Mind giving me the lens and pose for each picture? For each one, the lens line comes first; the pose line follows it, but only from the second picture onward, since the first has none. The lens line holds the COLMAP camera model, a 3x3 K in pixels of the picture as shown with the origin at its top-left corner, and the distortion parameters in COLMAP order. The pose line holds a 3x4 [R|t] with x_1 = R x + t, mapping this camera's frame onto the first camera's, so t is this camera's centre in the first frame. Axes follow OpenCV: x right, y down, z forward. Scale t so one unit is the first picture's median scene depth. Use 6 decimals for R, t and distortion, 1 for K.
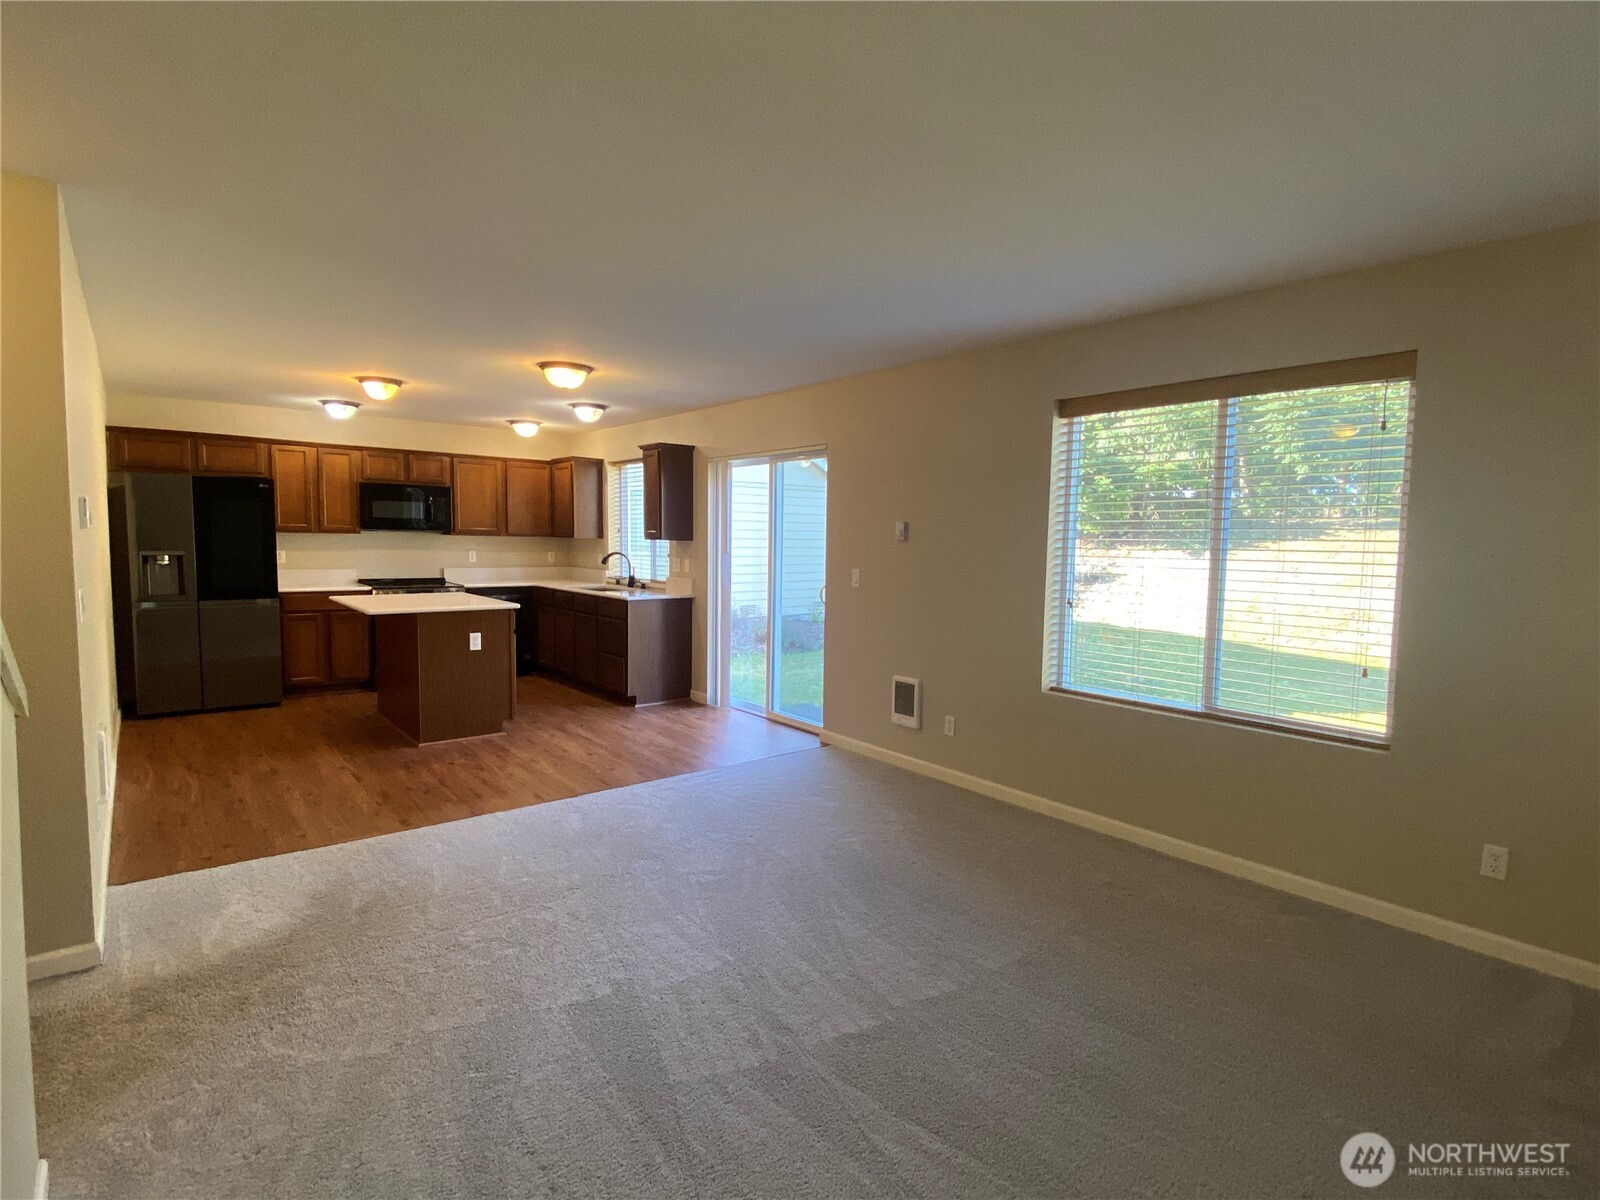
lens RADIAL K [[823.1, 0, 806.1], [0, 823.1, 605.4], [0, 0, 1]] dist [0.002079, -0.013186]
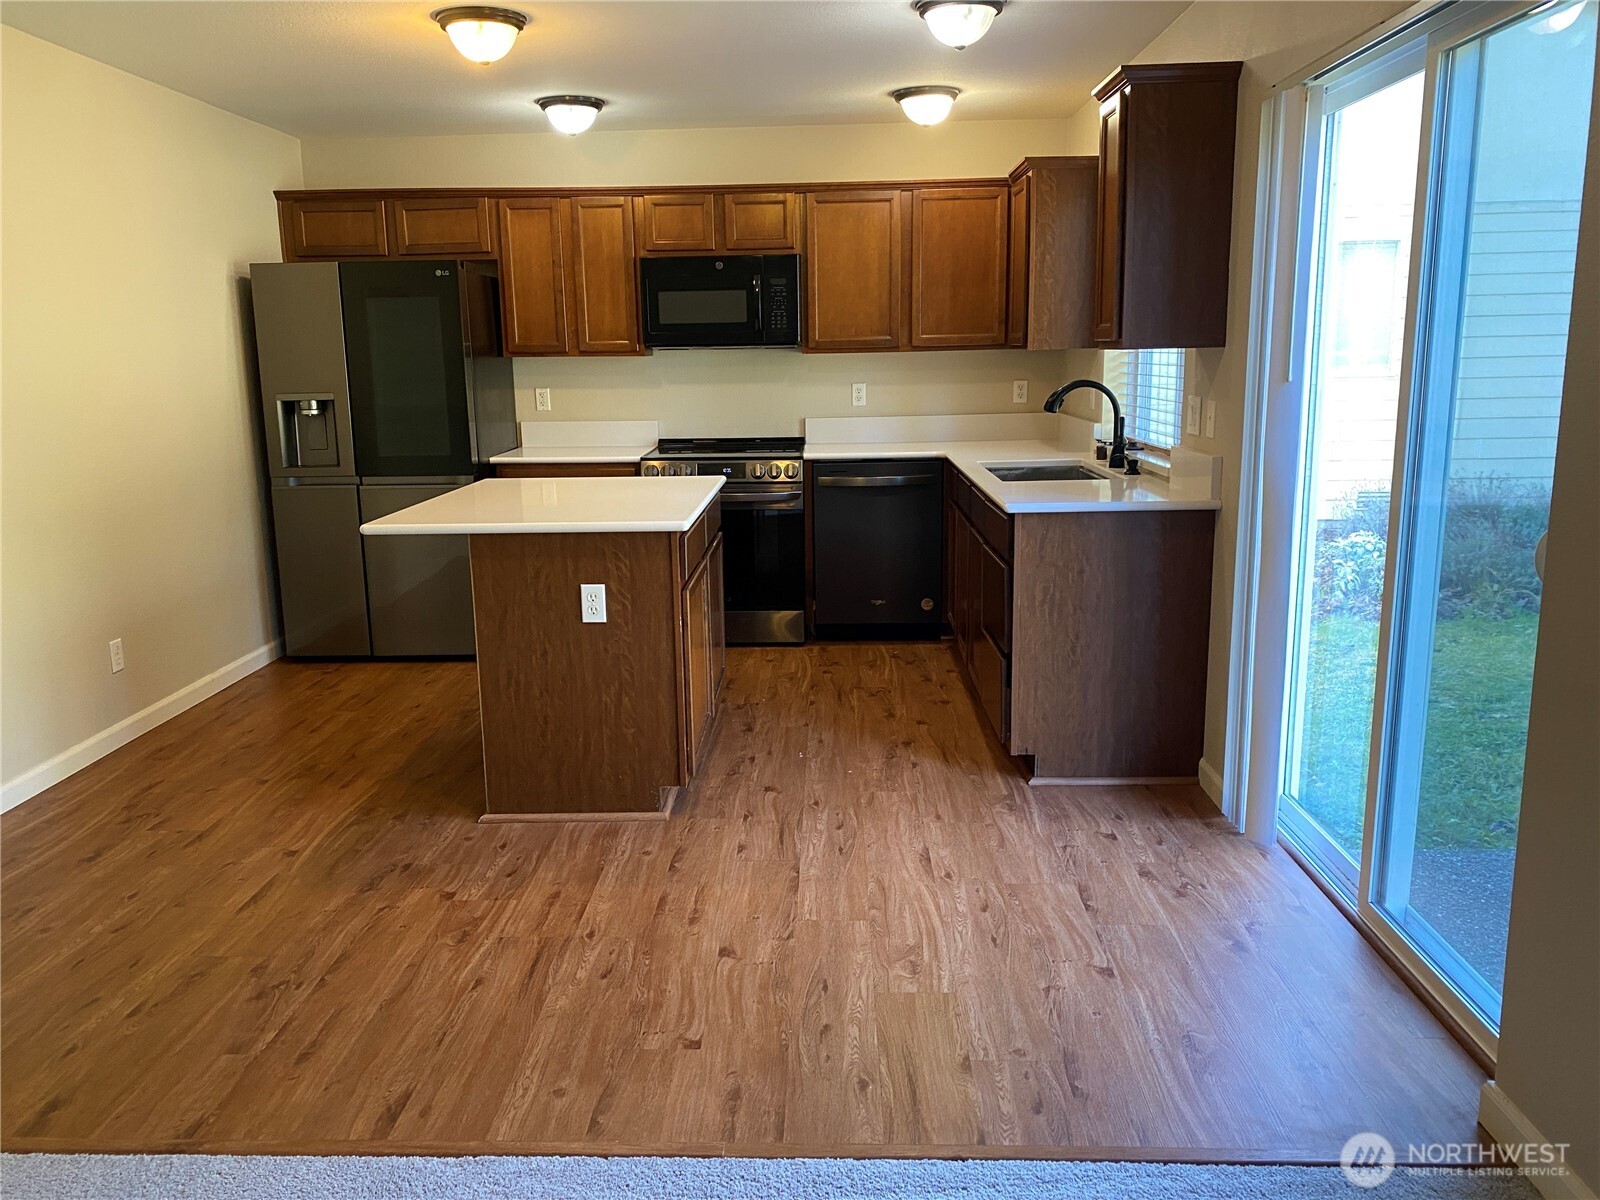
lens RADIAL K [[1196.1, 0, 786.0], [0, 1196.1, 614.3], [0, 0, 1]] dist [0.019636, -0.000339]
pose [[0.750673, 0.111244, -0.651240, 0.073010], [-0.024618, 0.989747, 0.140691, -0.036187], [0.660215, -0.089580, 0.745716, 0.525995]]
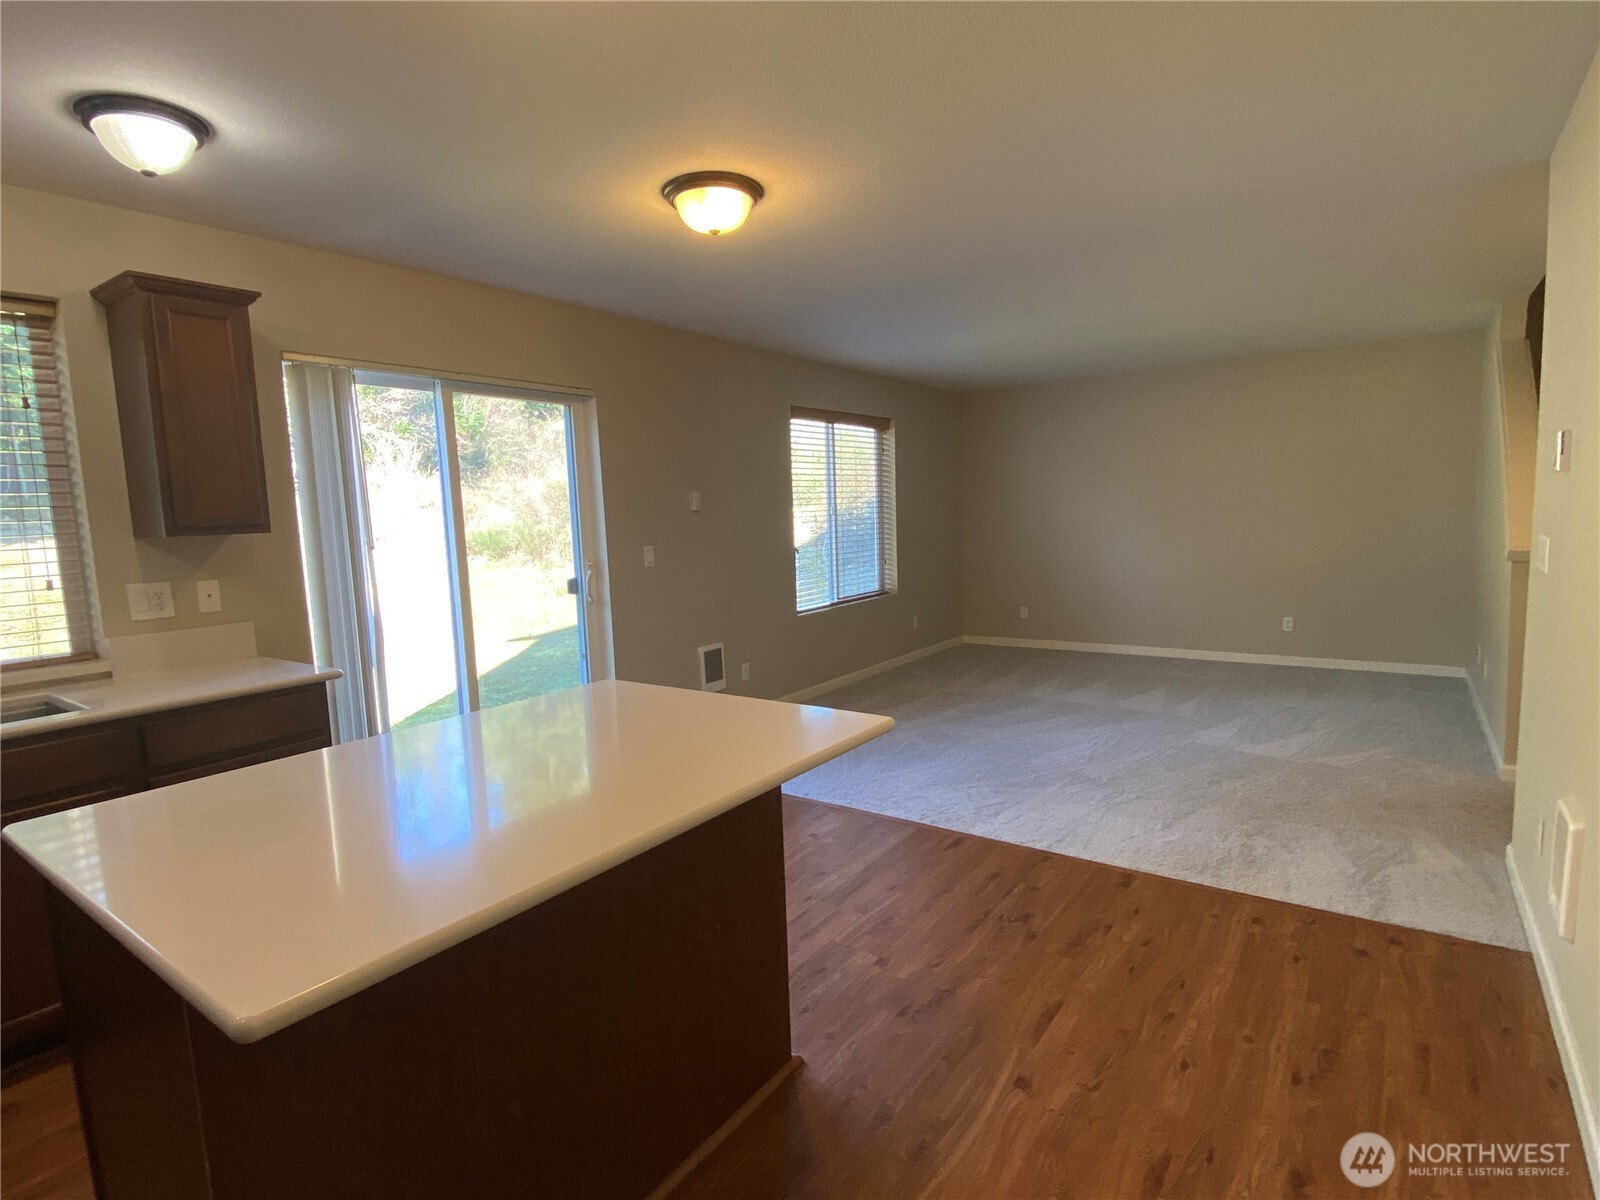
lens RADIAL K [[823.1, 0, 806.1], [0, 823.1, 605.4], [0, 0, 1]] dist [0.002079, -0.013186]
pose [[-0.270016, -0.113541, 0.956138, -0.687150], [0.120248, 0.981272, 0.150484, -0.076727], [-0.955318, 0.155607, -0.251306, 0.899515]]
